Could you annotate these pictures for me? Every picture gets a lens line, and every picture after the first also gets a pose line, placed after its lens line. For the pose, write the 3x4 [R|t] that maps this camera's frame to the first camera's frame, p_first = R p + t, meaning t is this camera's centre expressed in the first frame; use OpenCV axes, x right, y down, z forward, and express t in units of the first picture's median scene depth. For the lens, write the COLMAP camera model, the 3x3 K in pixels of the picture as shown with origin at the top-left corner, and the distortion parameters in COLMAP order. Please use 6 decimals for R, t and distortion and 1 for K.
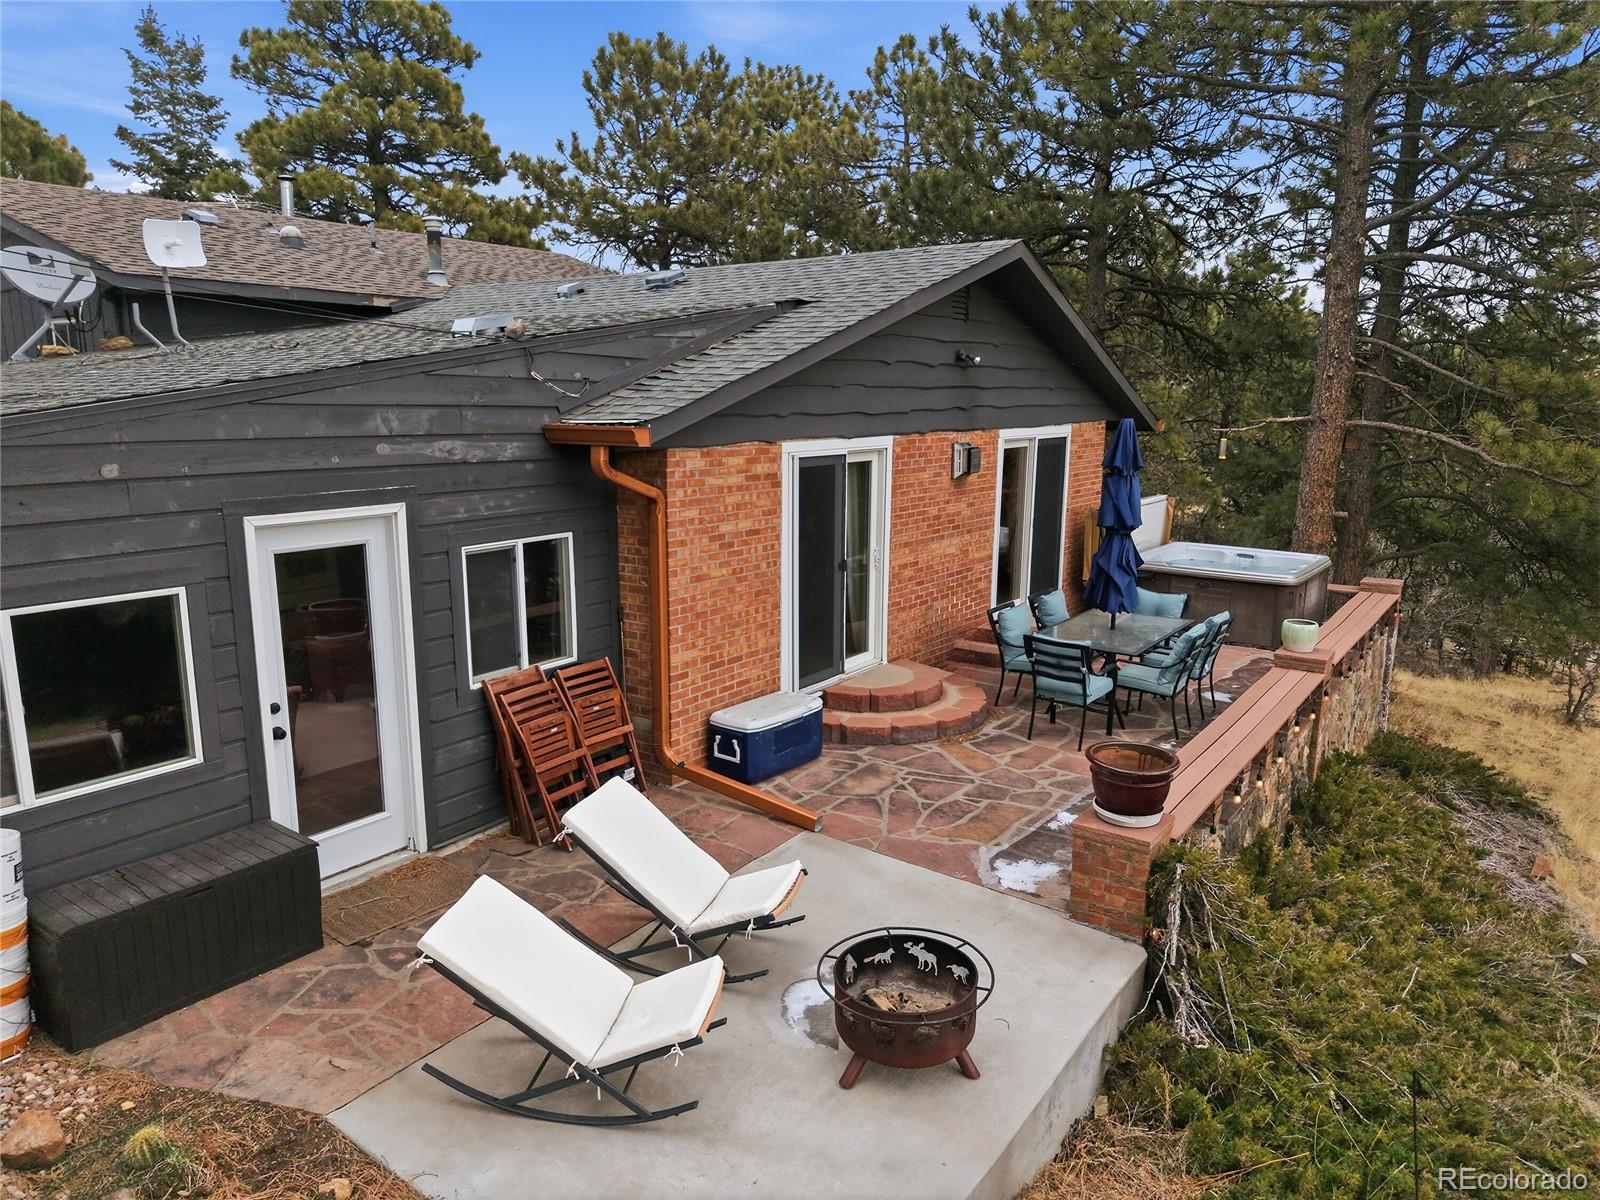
lens RADIAL K [[1079.2, 0, 784.9], [0, 1079.2, 606.5], [0, 0, 1]] dist [0.024761, -0.023415]
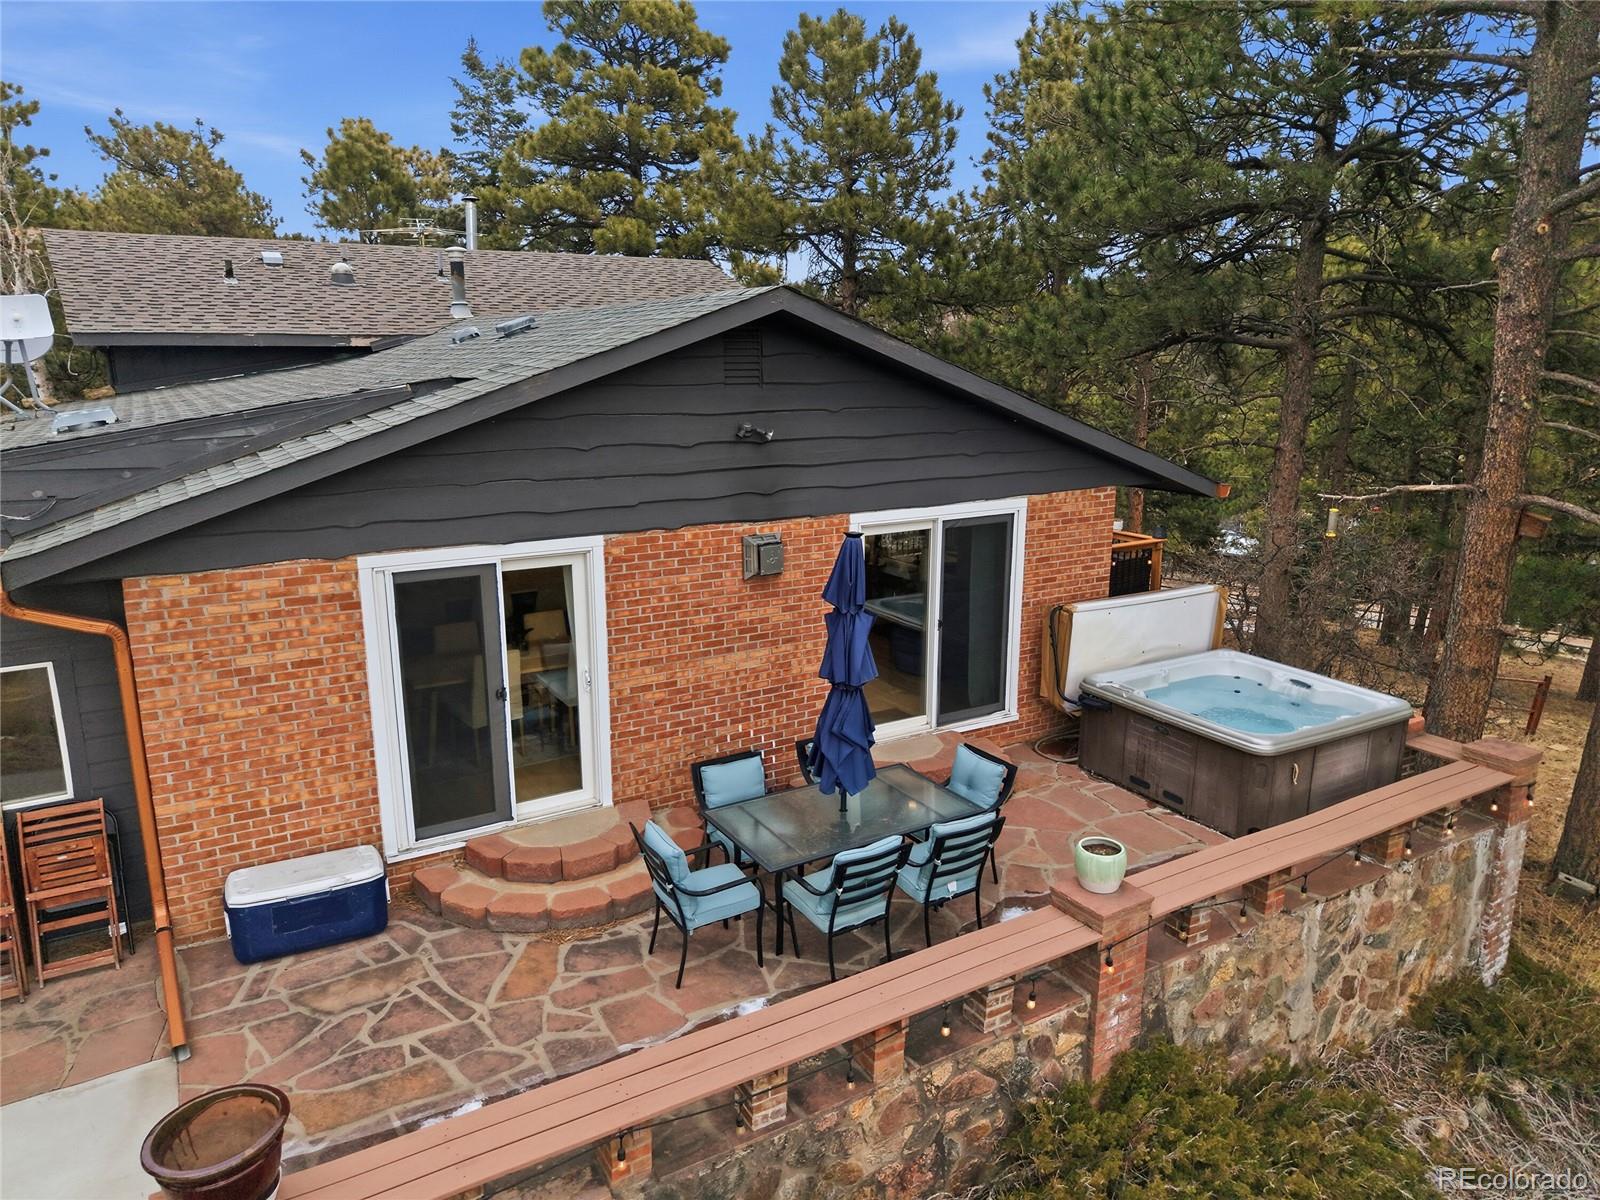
lens RADIAL K [[1079.2, 0, 803.5], [0, 1079.2, 594.2], [0, 0, 1]] dist [0.024761, -0.023415]
pose [[0.920477, 0.079638, -0.382596, 0.570699], [-0.070028, 0.996782, 0.039003, -0.160874], [0.384471, -0.009109, 0.923092, 0.317295]]
